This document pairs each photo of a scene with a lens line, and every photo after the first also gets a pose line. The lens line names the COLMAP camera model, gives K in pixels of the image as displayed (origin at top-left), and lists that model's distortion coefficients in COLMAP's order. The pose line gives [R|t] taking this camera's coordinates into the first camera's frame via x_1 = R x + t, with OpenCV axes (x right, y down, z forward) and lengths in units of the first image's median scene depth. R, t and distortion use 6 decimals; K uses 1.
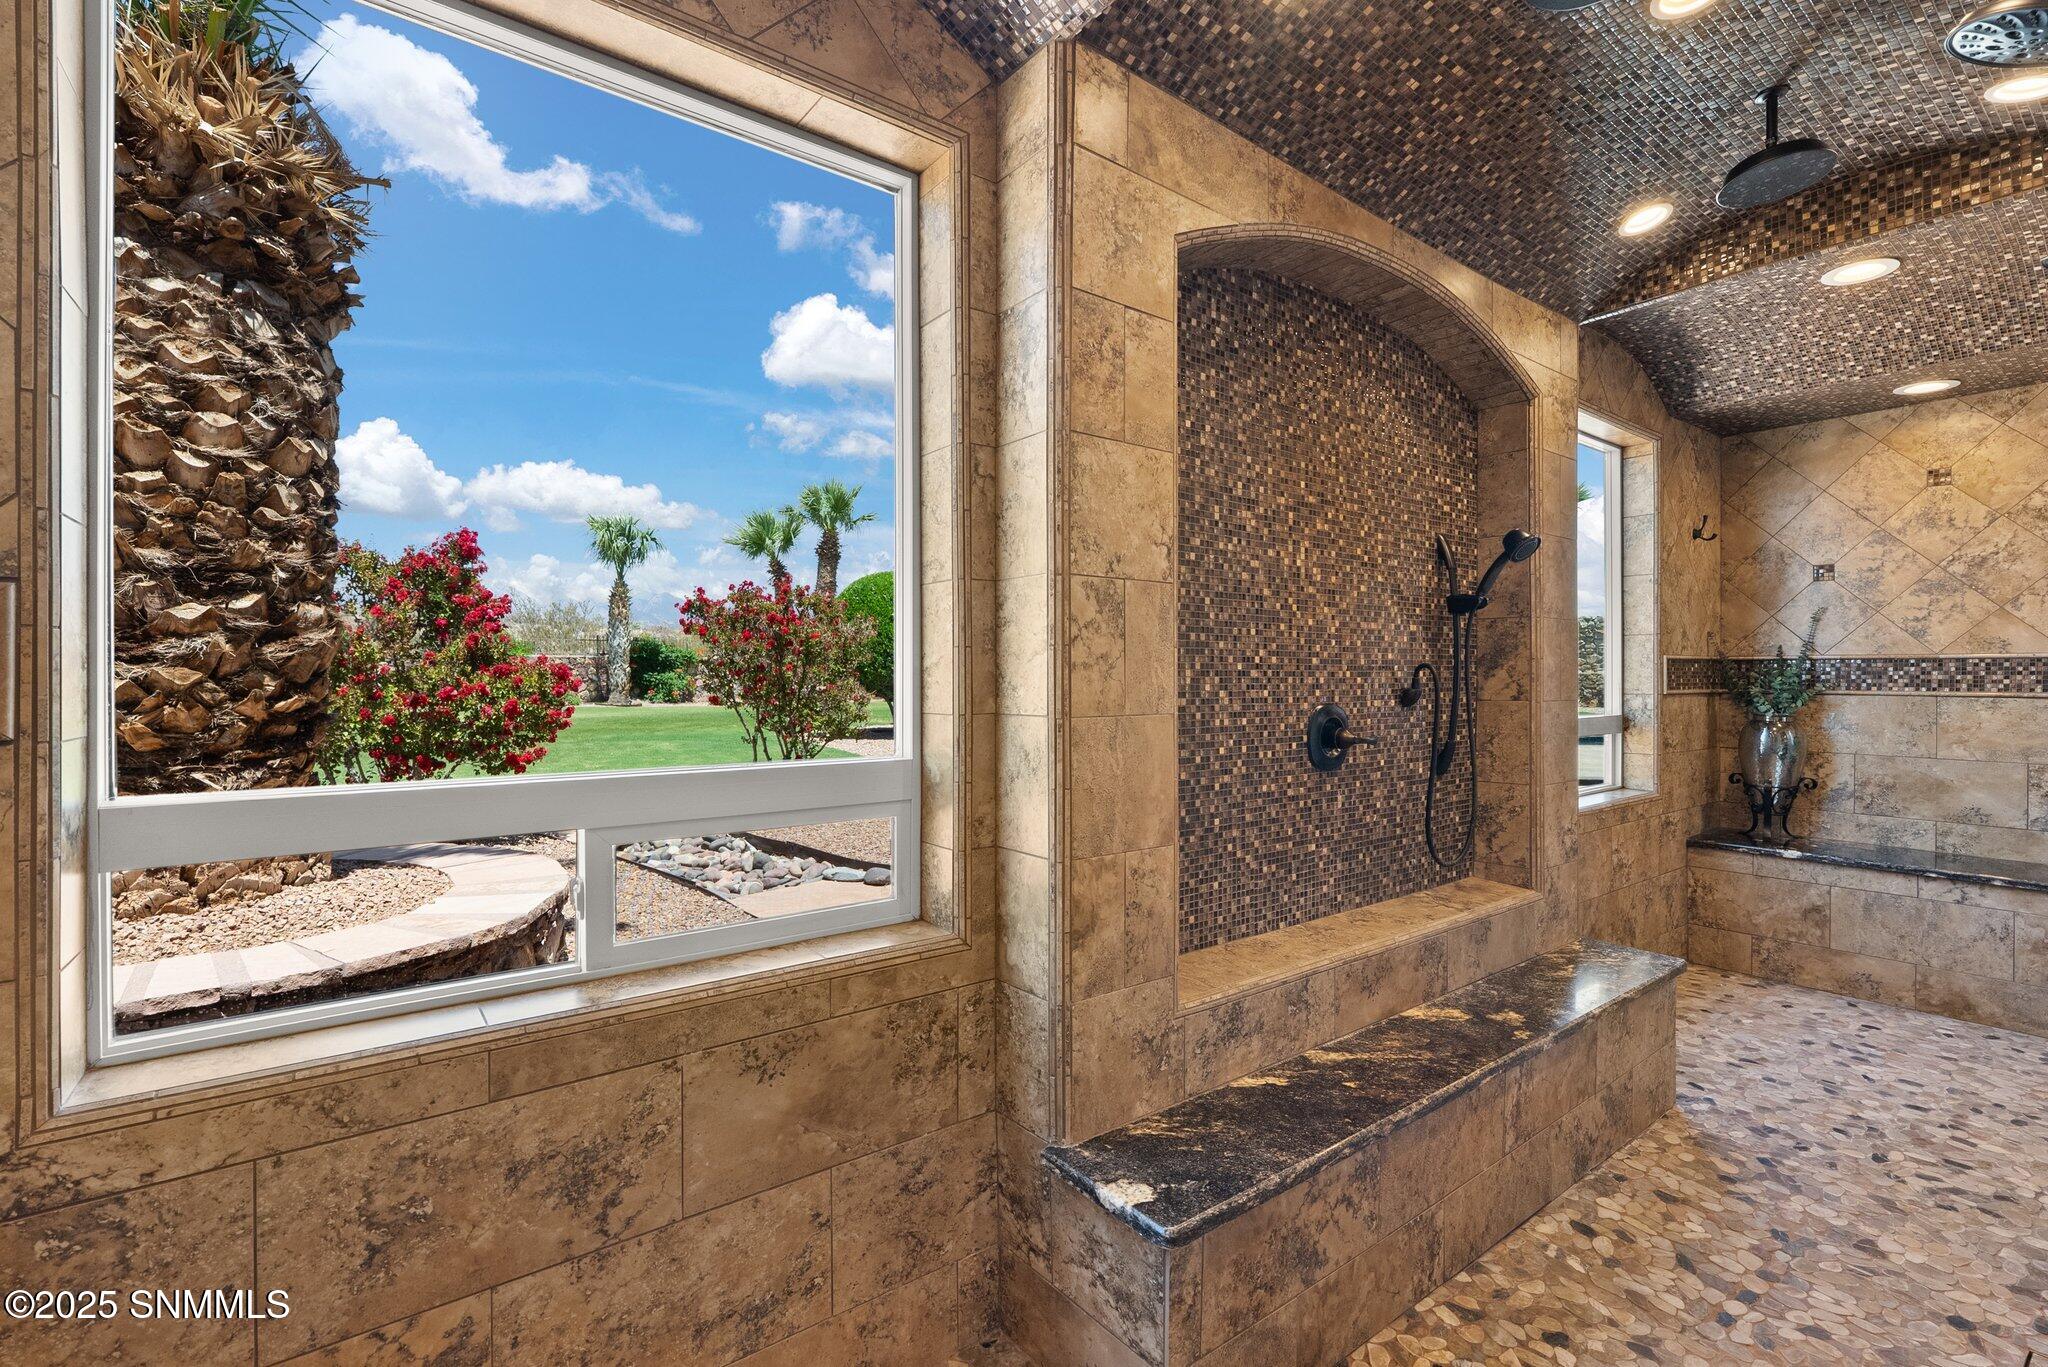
lens RADIAL K [[931.9, 0, 1049.3], [0, 931.9, 679.7], [0, 0, 1]] dist [-0.007741, 0.004542]
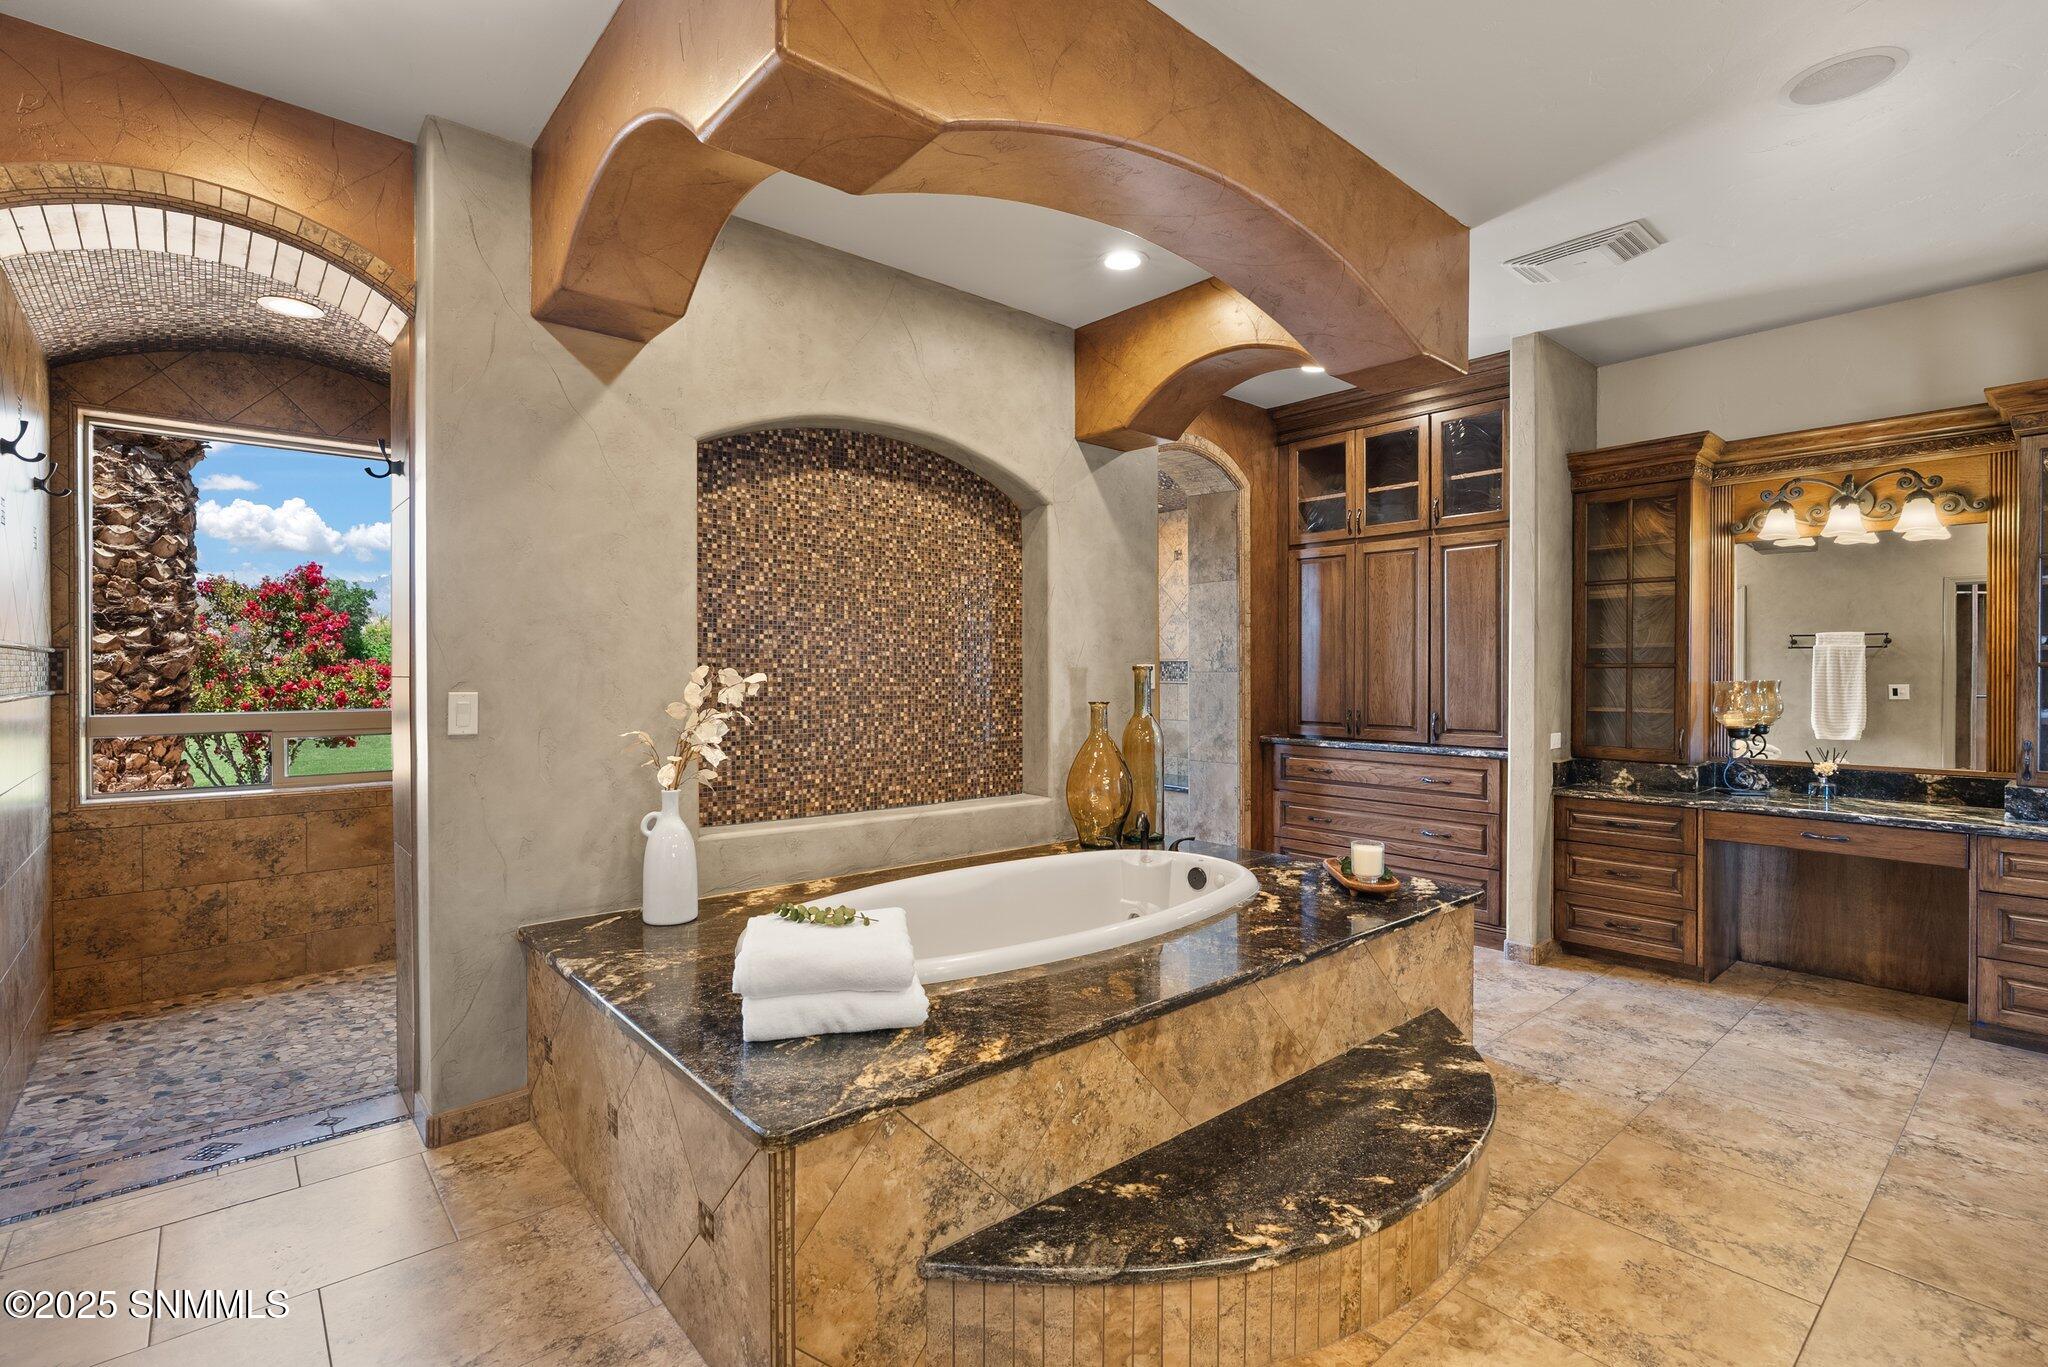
lens RADIAL K [[931.9, 0, 1031.9], [0, 931.9, 678.2], [0, 0, 1]] dist [-0.007741, 0.004542]
pose [[0.998534, -0.003948, 0.053977, 0.709430], [0.003779, 0.999988, 0.003232, 0.002550], [-0.053989, -0.003023, 0.998537, -0.822597]]
